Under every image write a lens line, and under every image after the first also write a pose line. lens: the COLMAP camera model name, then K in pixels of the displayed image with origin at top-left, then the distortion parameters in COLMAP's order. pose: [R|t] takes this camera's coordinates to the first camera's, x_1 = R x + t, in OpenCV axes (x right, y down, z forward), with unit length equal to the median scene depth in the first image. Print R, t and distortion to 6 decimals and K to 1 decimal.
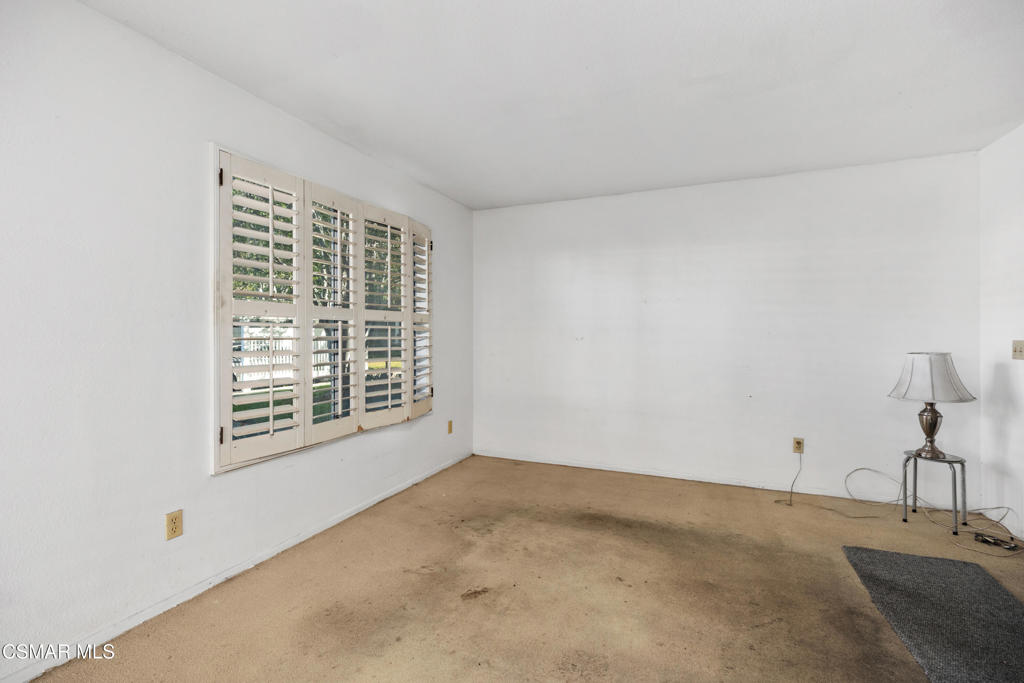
lens RADIAL K [[457.8, 0, 511.1], [0, 457.8, 336.3], [0, 0, 1]] dist [0.003391, -0.000124]
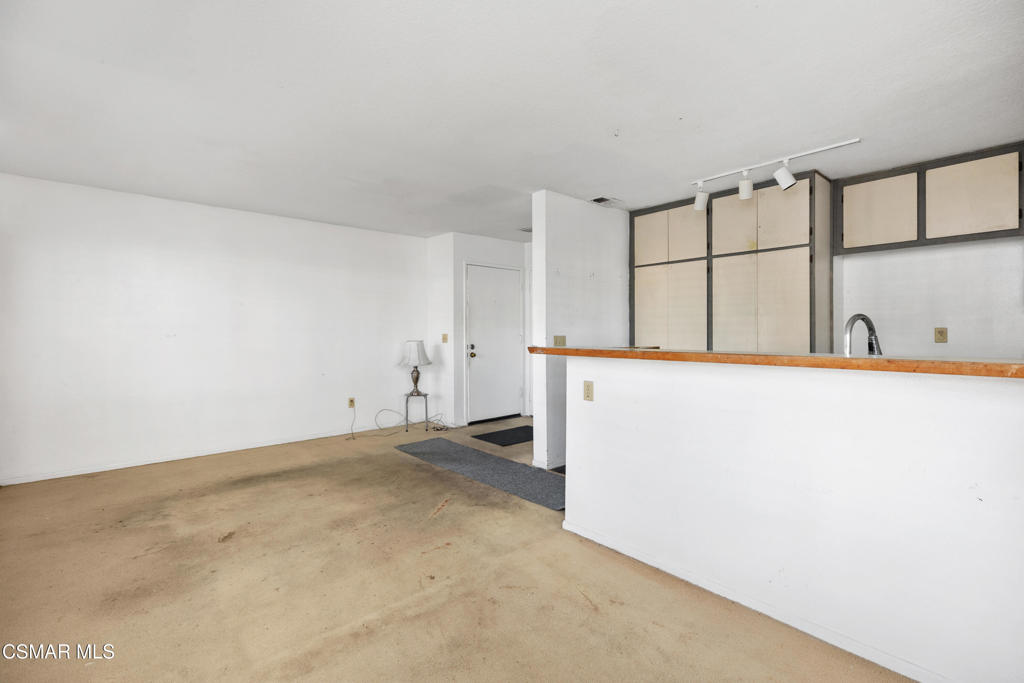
lens RADIAL K [[457.8, 0, 511.1], [0, 457.8, 336.3], [0, 0, 1]] dist [0.003391, -0.000124]
pose [[0.432669, -0.013324, 0.901455, -0.670183], [0.002785, 0.999906, 0.013443, -0.007382], [-0.901549, -0.003305, 0.432665, -0.196496]]
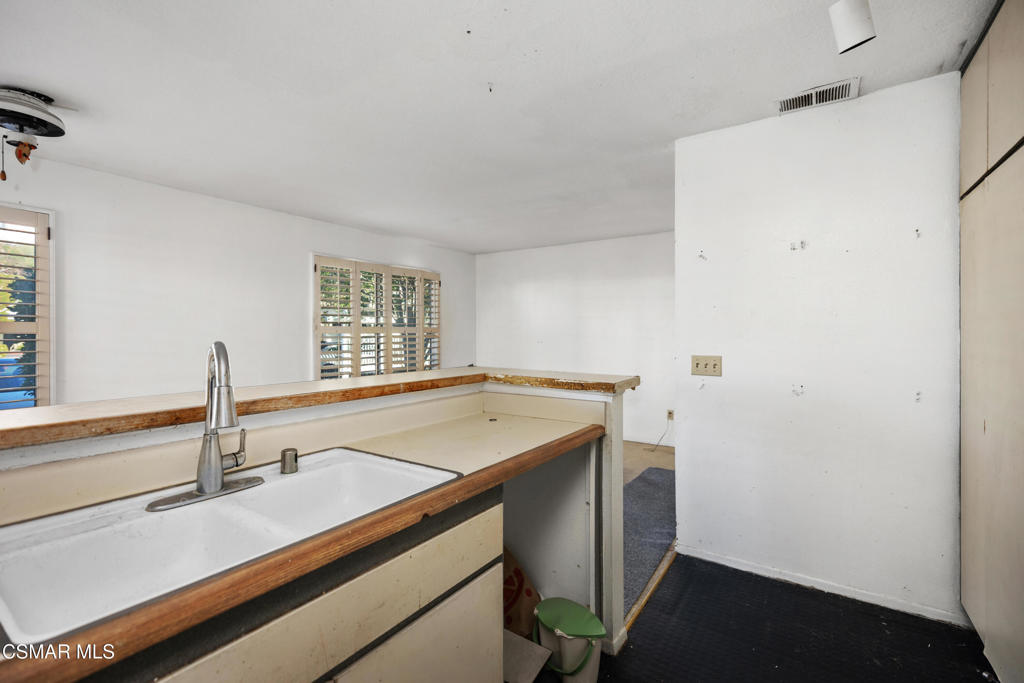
lens RADIAL K [[457.8, 0, 511.1], [0, 457.8, 336.3], [0, 0, 1]] dist [0.003391, -0.000124]
pose [[0.981589, -0.002034, -0.190995, 0.509131], [0.003425, 0.999970, 0.006956, -0.036100], [0.190975, -0.007482, 0.981566, -0.701087]]
